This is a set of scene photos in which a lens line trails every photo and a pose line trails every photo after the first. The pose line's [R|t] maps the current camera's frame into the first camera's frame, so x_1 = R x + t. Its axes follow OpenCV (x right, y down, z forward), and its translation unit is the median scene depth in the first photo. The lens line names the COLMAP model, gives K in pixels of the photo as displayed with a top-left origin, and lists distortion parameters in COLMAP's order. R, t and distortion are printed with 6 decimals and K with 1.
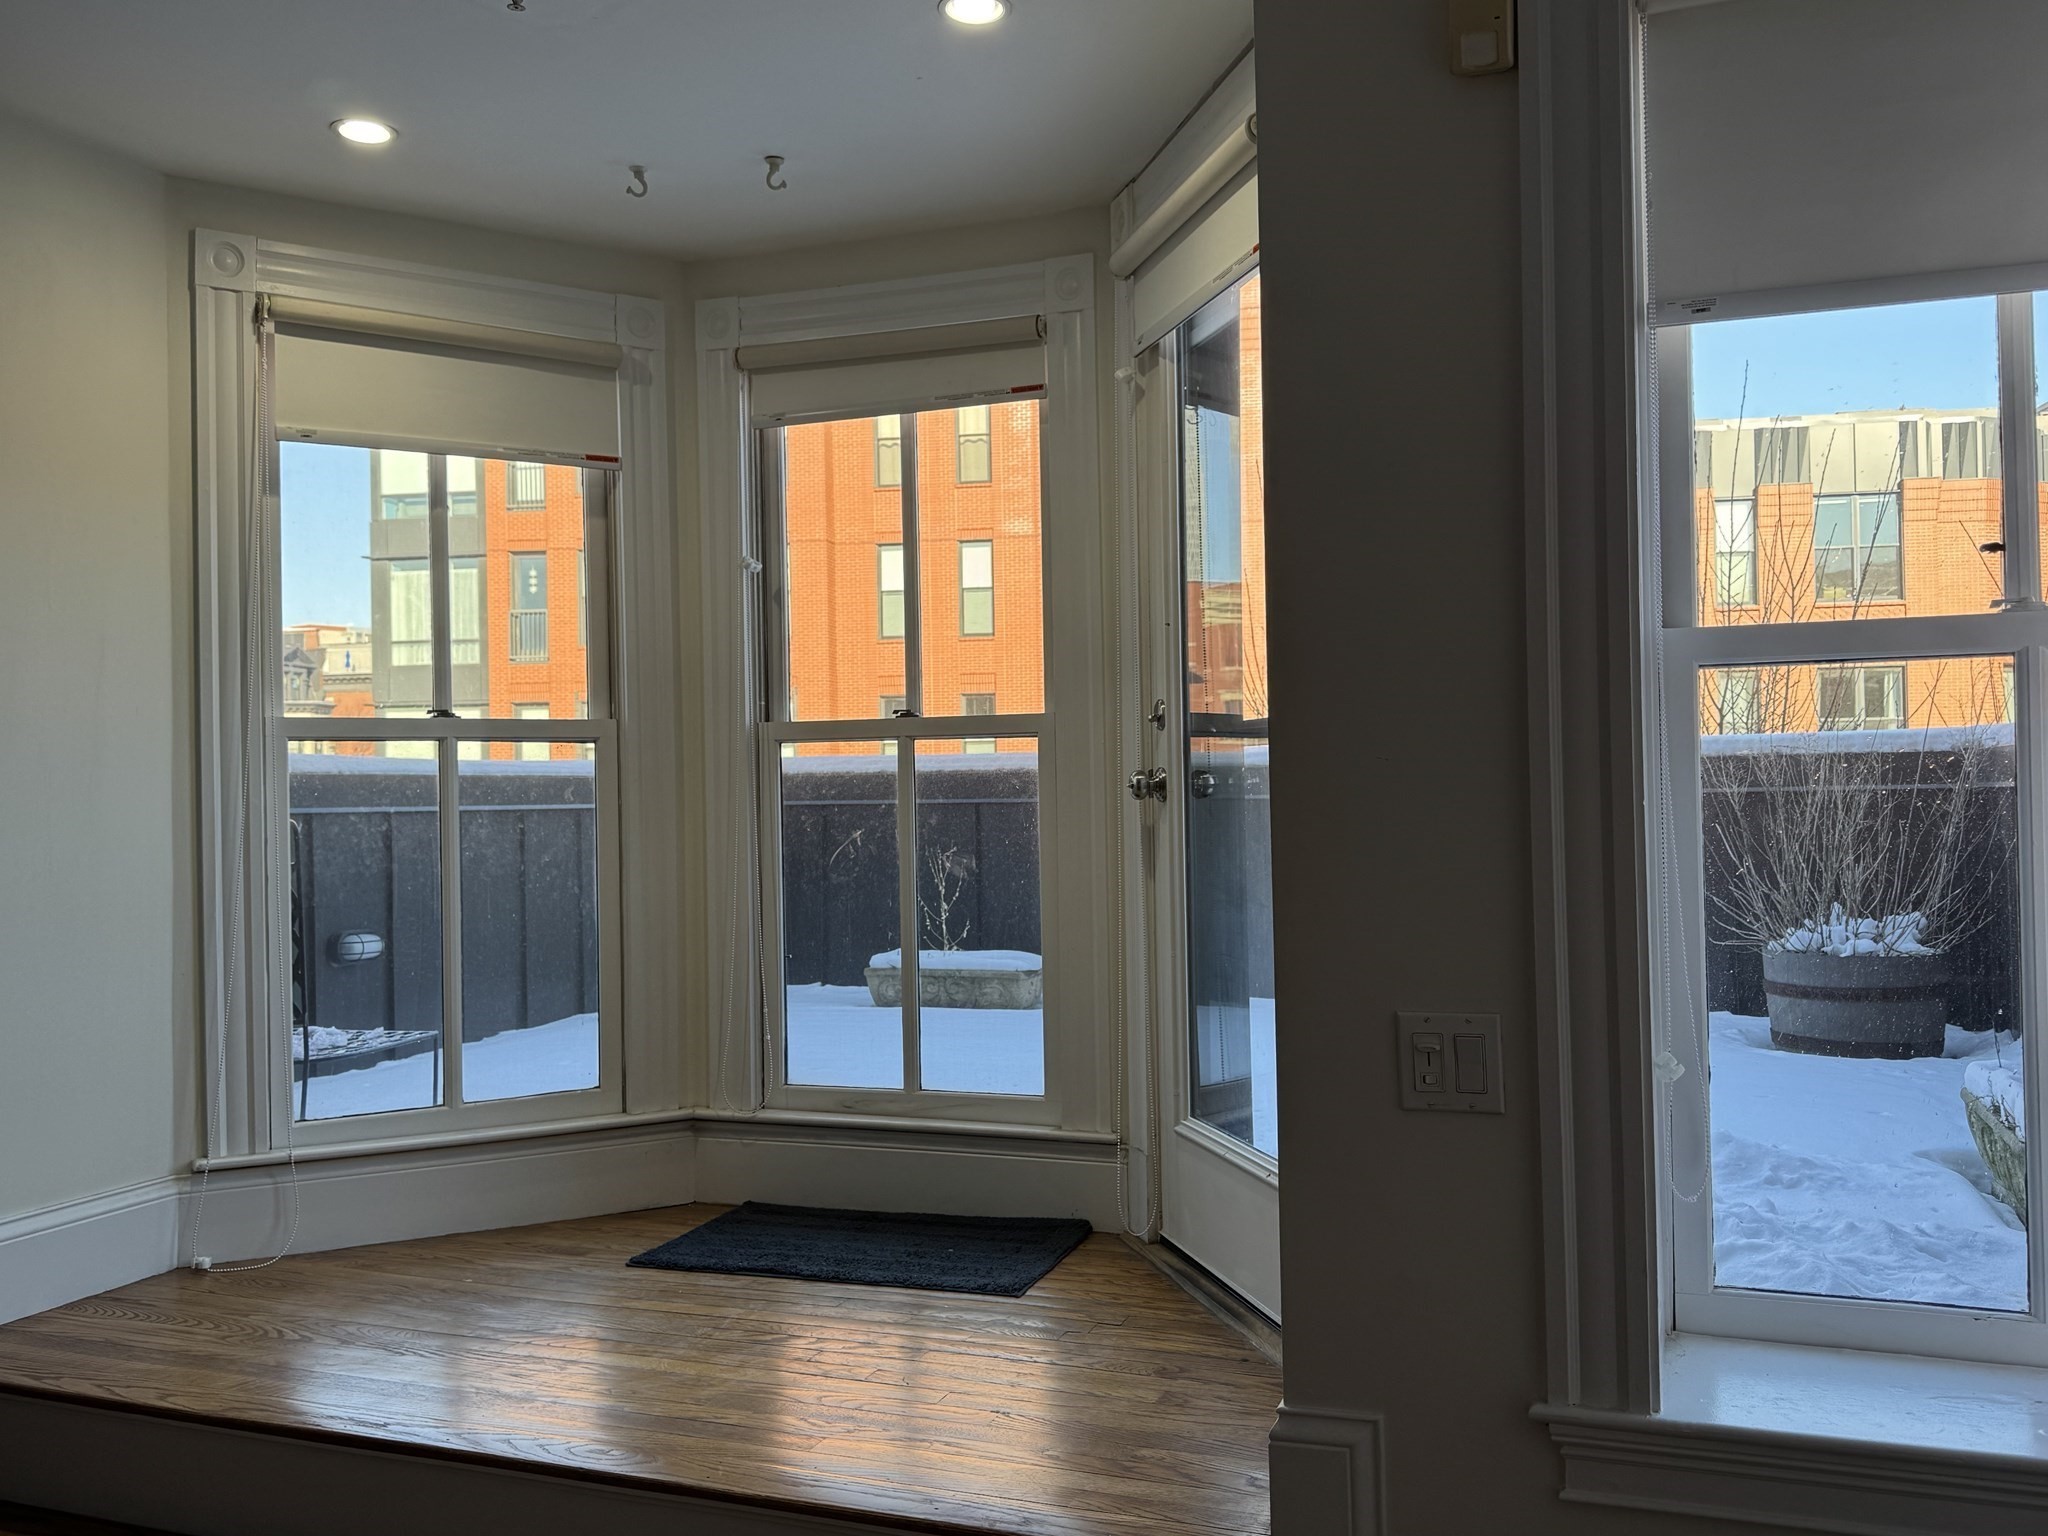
lens RADIAL K [[1724.4, 0, 1024.0], [0, 1724.4, 768.0], [0, 0, 1]] dist [0.001123, -0.001288]
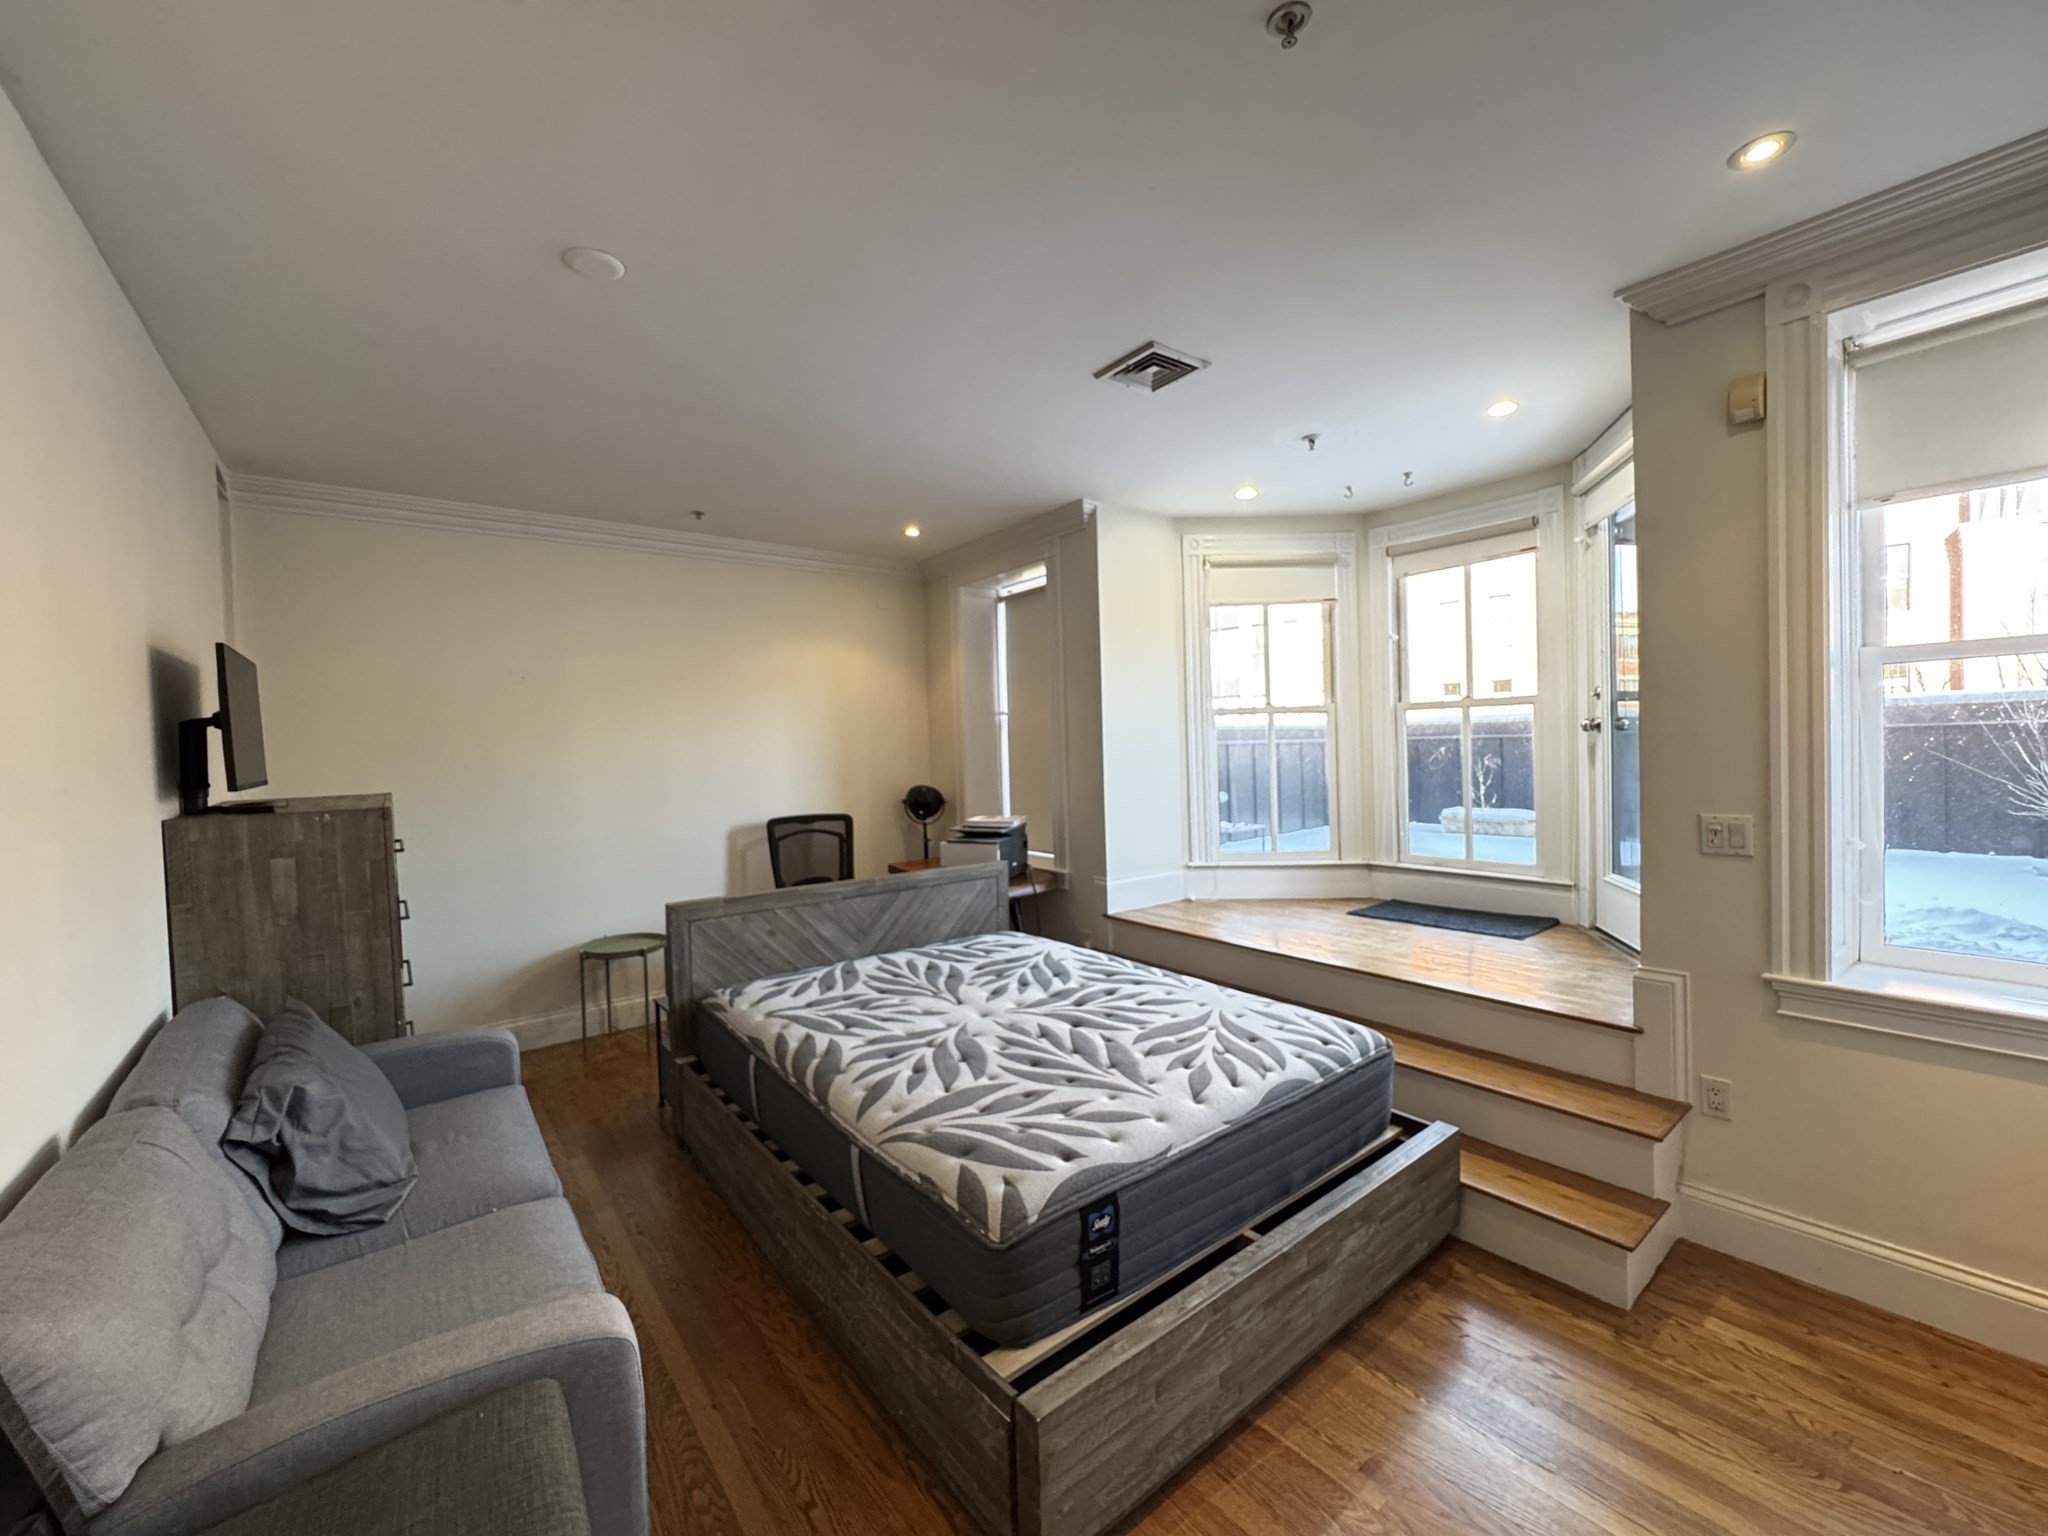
lens RADIAL K [[833.7, 0, 1024.0], [0, 833.7, 768.0], [0, 0, 1]] dist [0.001028, 0.000197]
pose [[0.854653, 0.004121, -0.519183, 0.006145], [0.021694, 0.998812, 0.043638, 0.002164], [0.518746, -0.048559, 0.853548, -0.289375]]
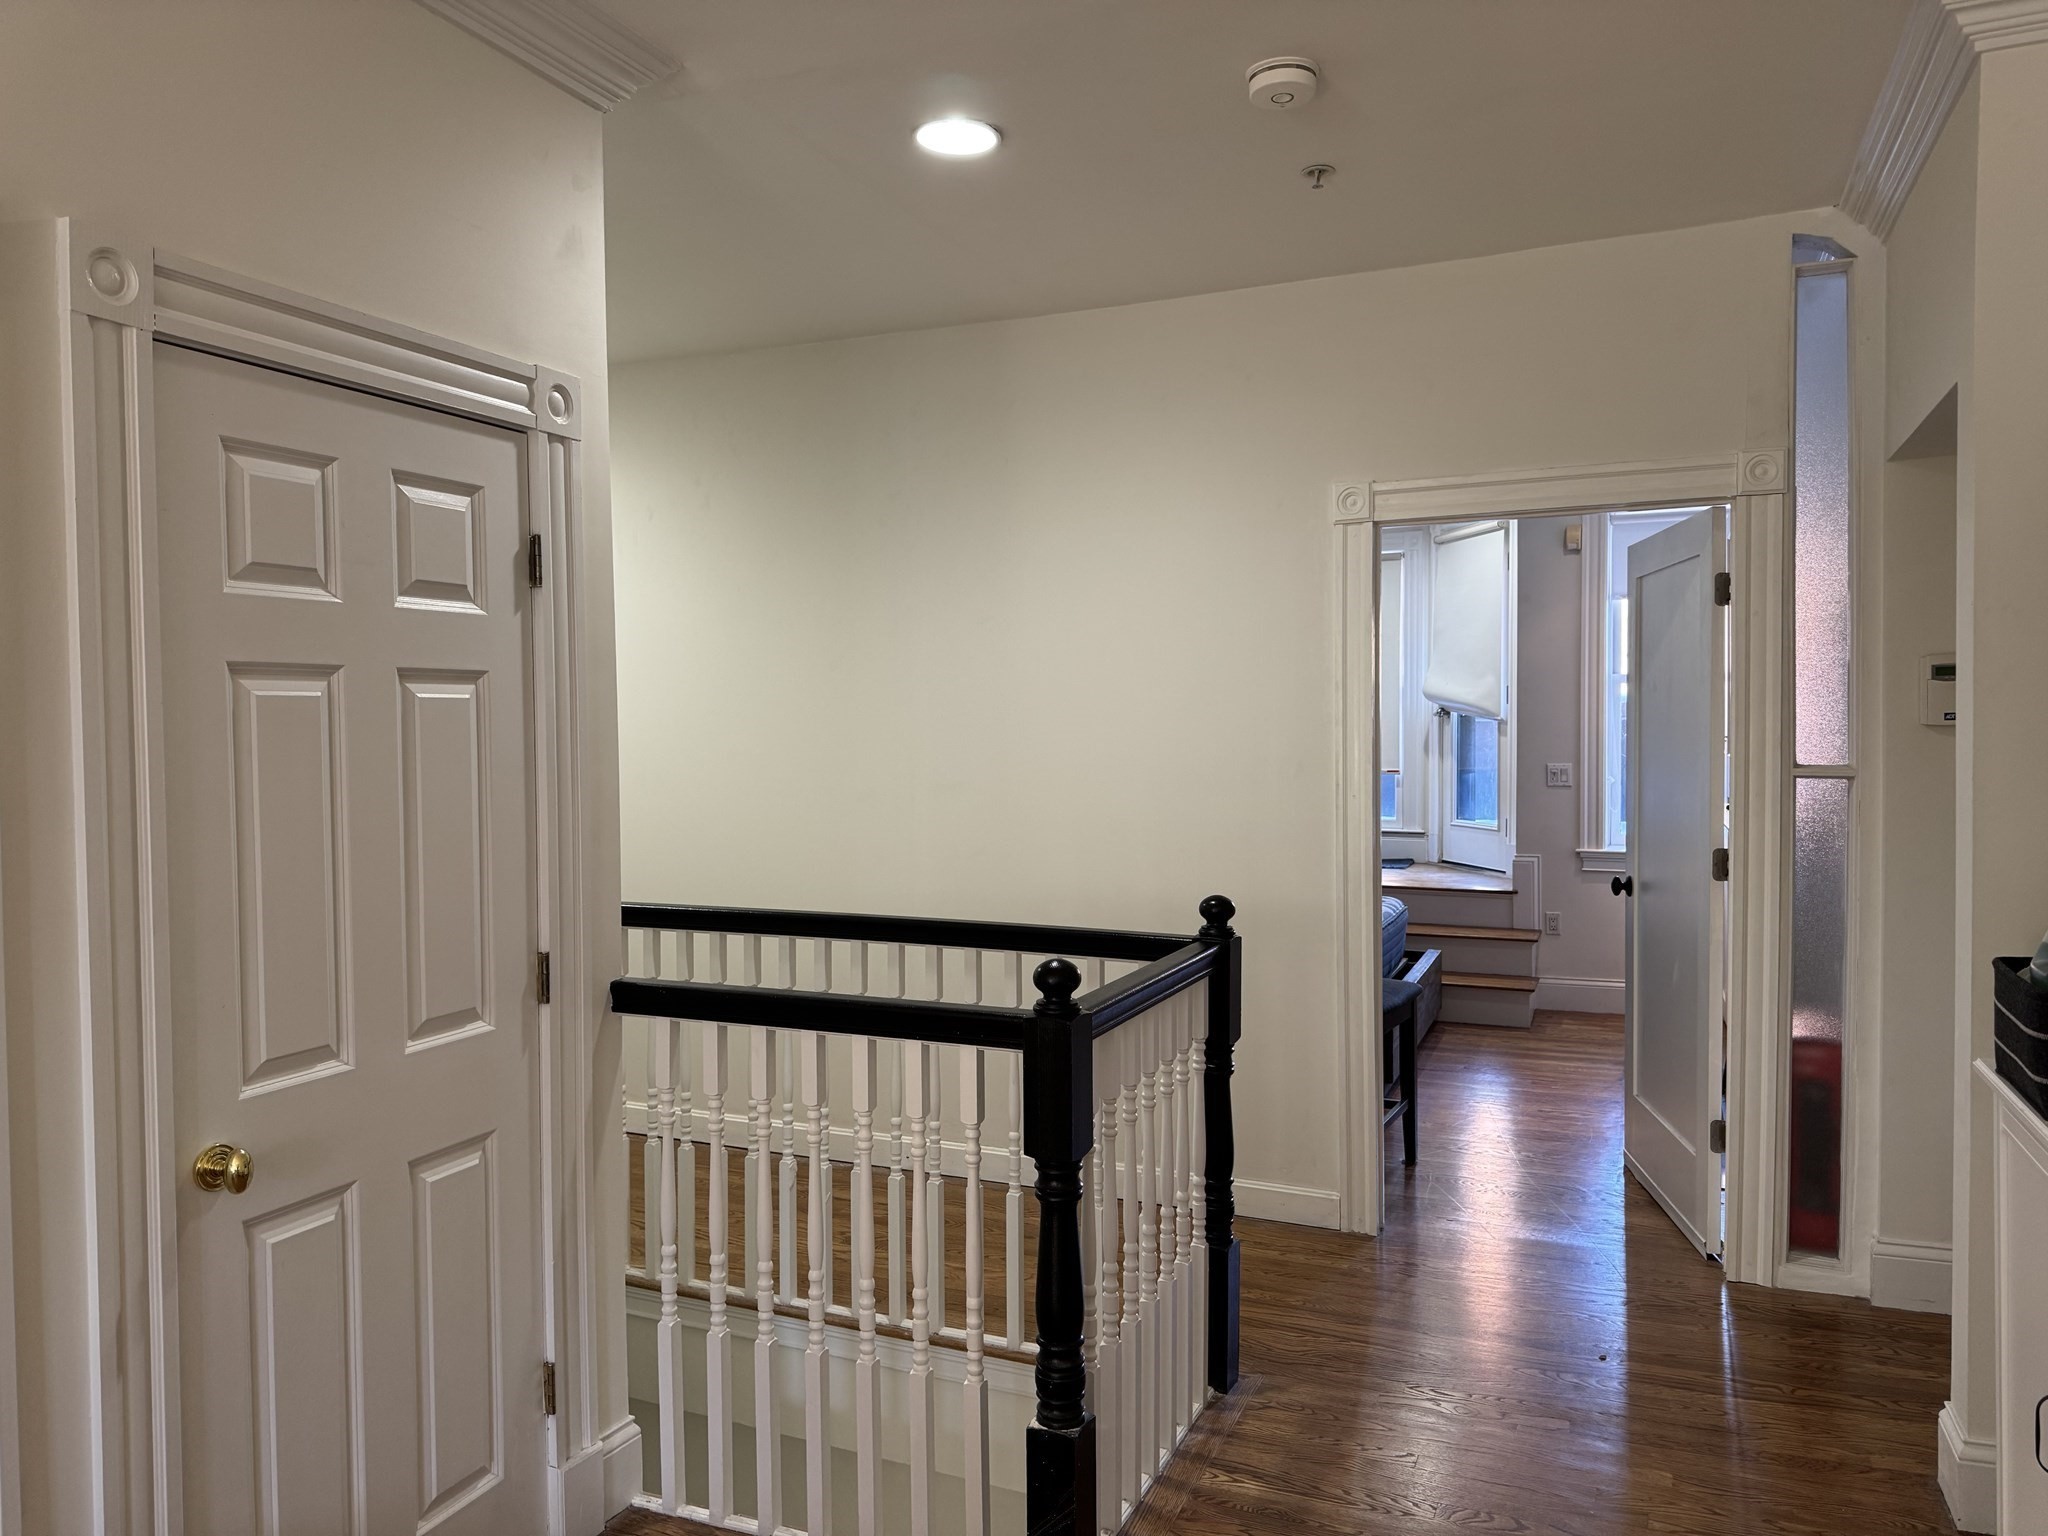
lens RADIAL K [[1425.6, 0, 1024.0], [0, 1425.6, 768.0], [0, 0, 1]] dist [0.002936, 0.000543]
pose [[0.998577, 0.011075, -0.052161, -0.510059], [-0.008829, 0.999032, 0.043095, 0.005703], [0.052588, -0.042573, 0.997708, -1.488207]]
